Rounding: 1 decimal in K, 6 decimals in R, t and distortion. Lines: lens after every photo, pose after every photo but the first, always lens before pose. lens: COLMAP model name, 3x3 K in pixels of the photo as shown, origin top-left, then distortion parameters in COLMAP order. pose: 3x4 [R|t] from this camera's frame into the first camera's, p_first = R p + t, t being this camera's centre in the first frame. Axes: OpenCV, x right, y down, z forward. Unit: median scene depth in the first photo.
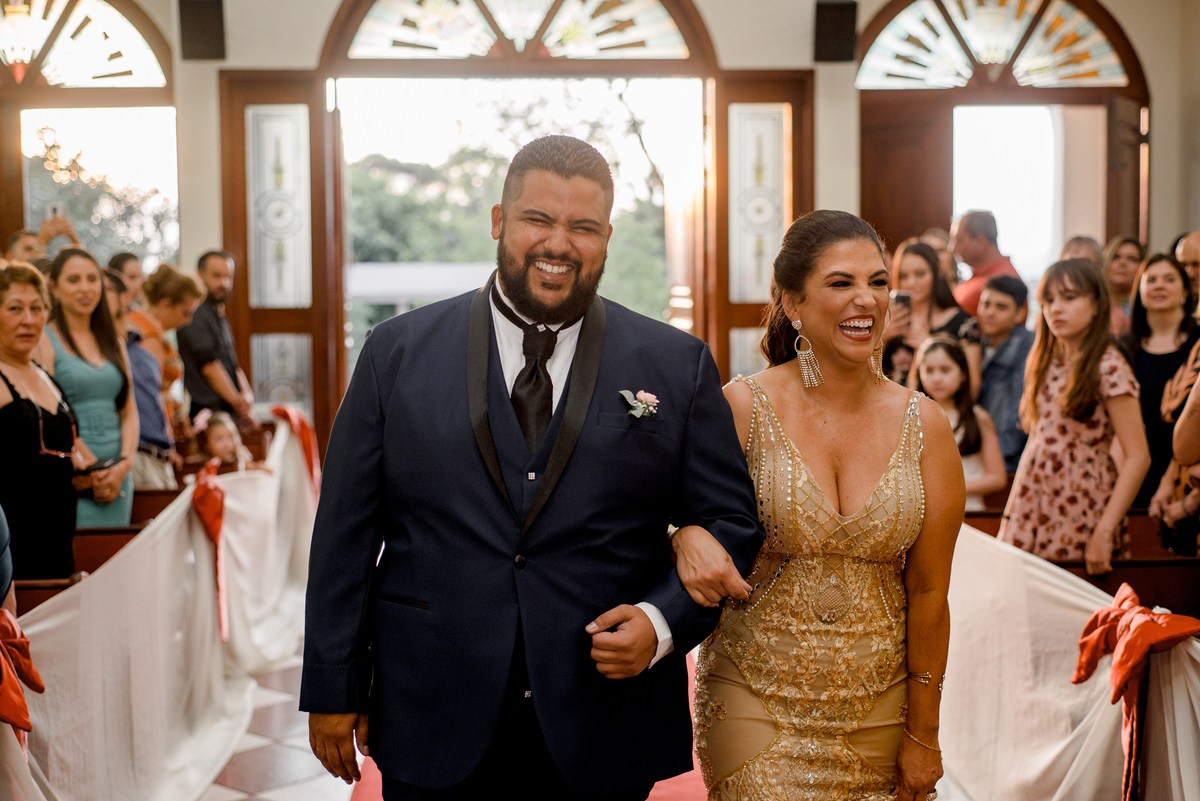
lens RADIAL K [[1757.1, 0, 600.0], [0, 1757.1, 400.5], [0, 0, 1]] dist [-0.020645, 0.002518]
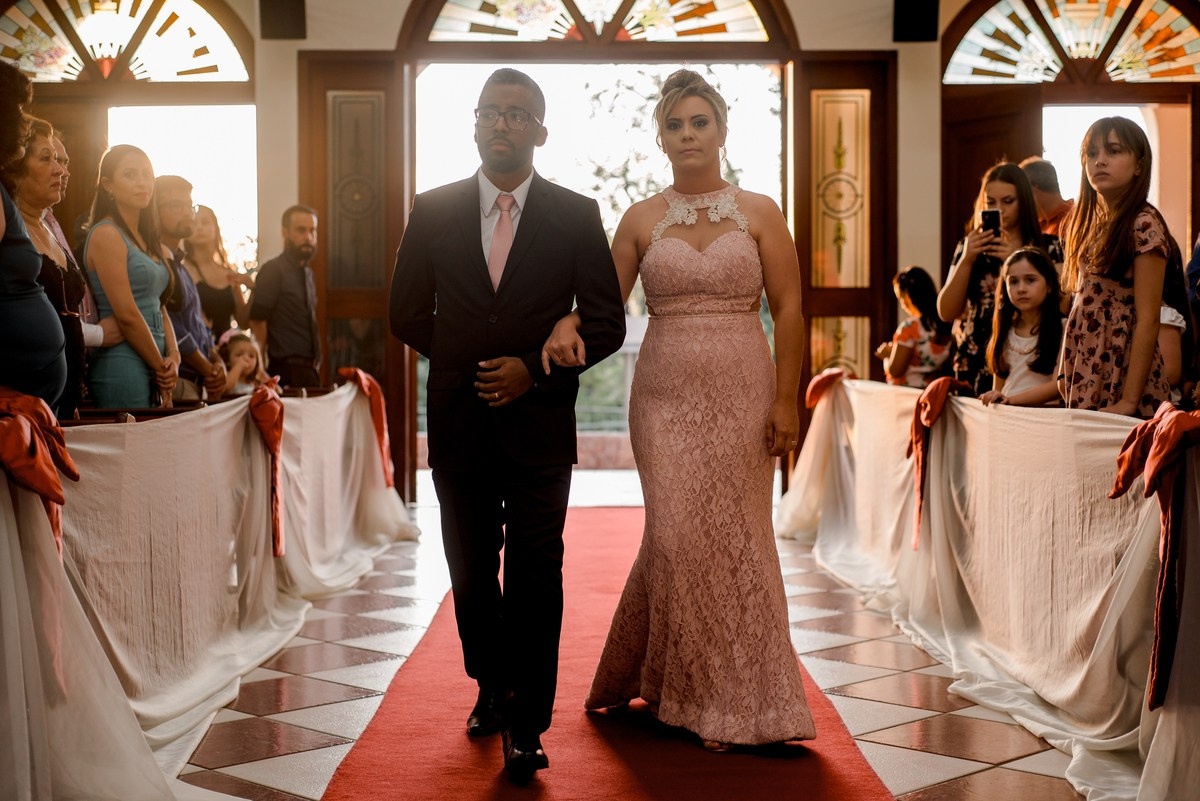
lens RADIAL K [[1797.4, 0, 600.0], [0, 1797.4, 400.5], [0, 0, 1]] dist [-0.015185, -0.003866]
pose [[0.998342, 0.006913, -0.057149, 0.014969], [-0.009635, 0.998825, -0.047492, 0.056853], [0.056753, 0.047964, 0.997235, -0.007512]]
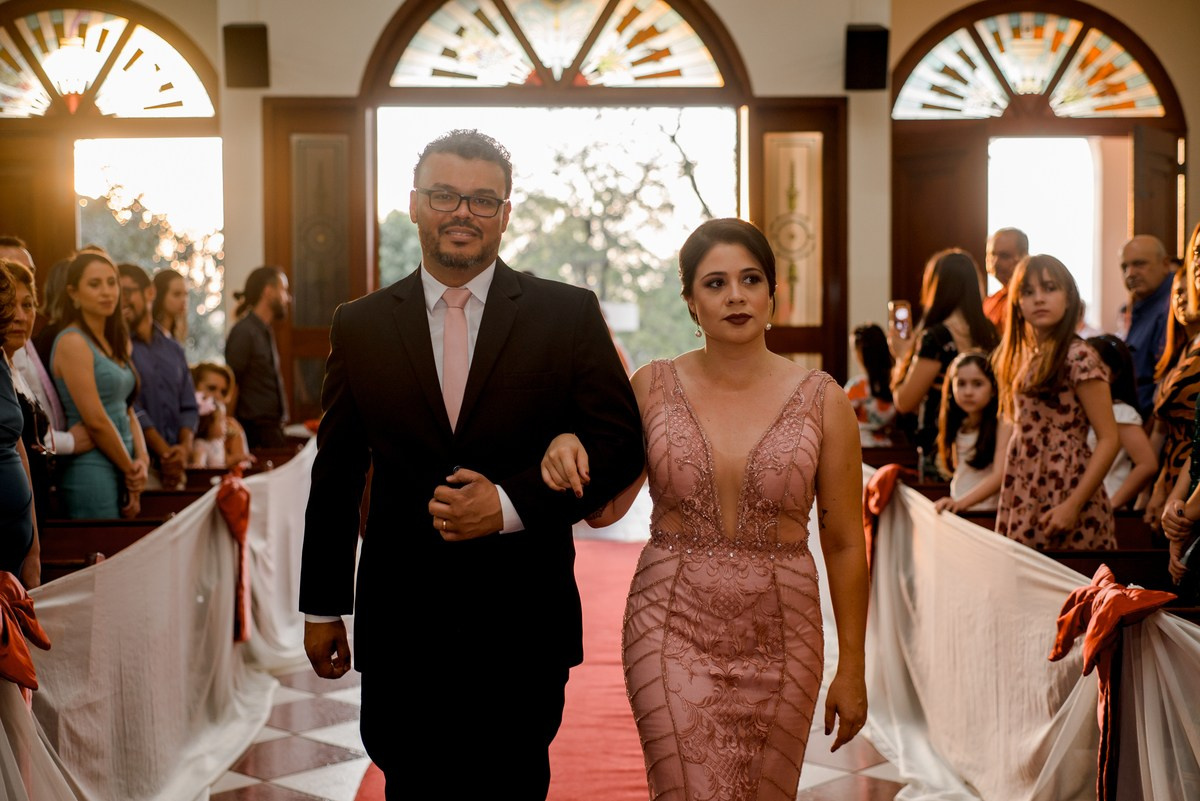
lens RADIAL K [[1751.5, 0, 600.0], [0, 1751.5, 400.5], [0, 0, 1]] dist [-0.009774, -0.031214]
pose [[0.999390, 0.004813, -0.034582, 0.015387], [-0.005729, 0.999634, -0.026434, 0.013884], [0.034442, 0.026616, 0.999052, -0.010270]]
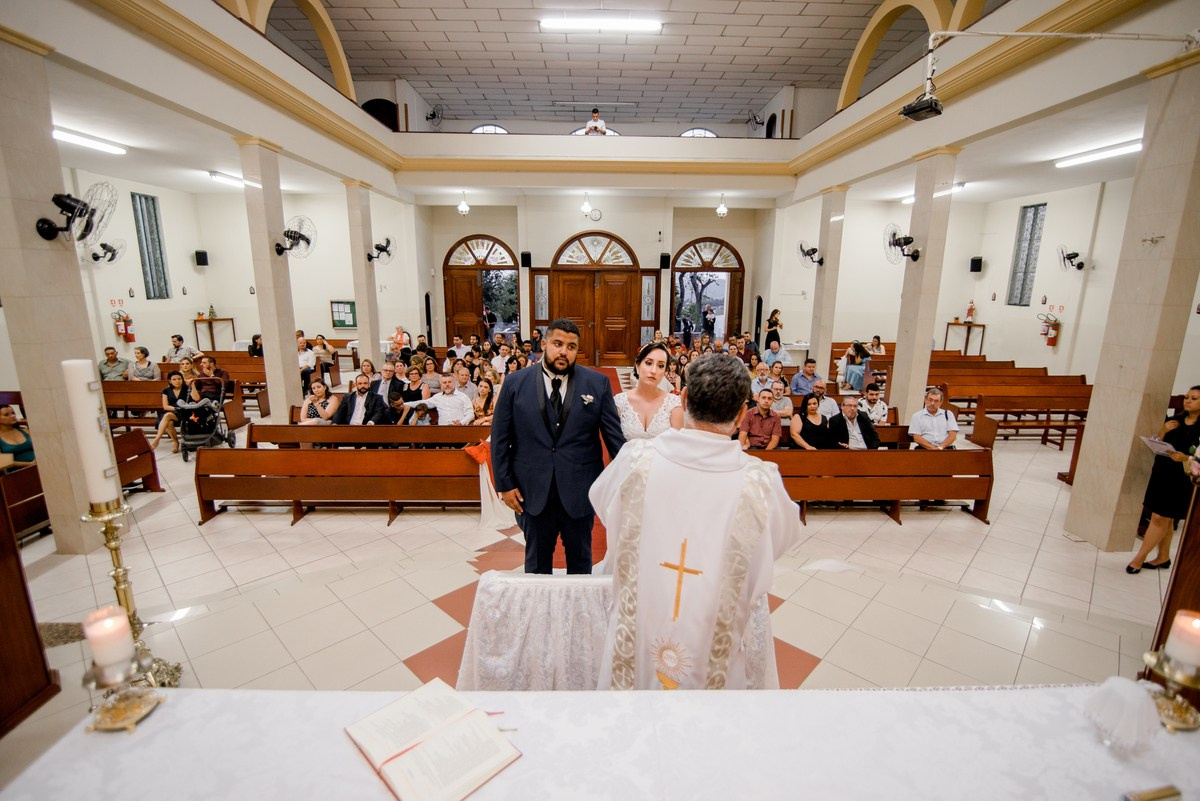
lens RADIAL K [[551.6, 0, 600.0], [0, 551.6, 400.5], [0, 0, 1]] dist [-0.032983, -0.000134]
pose [[0.998833, 0.025140, -0.041228, 0.032803], [-0.018882, 0.989147, 0.145714, -0.057830], [0.044443, -0.144766, 0.988467, -0.435894]]
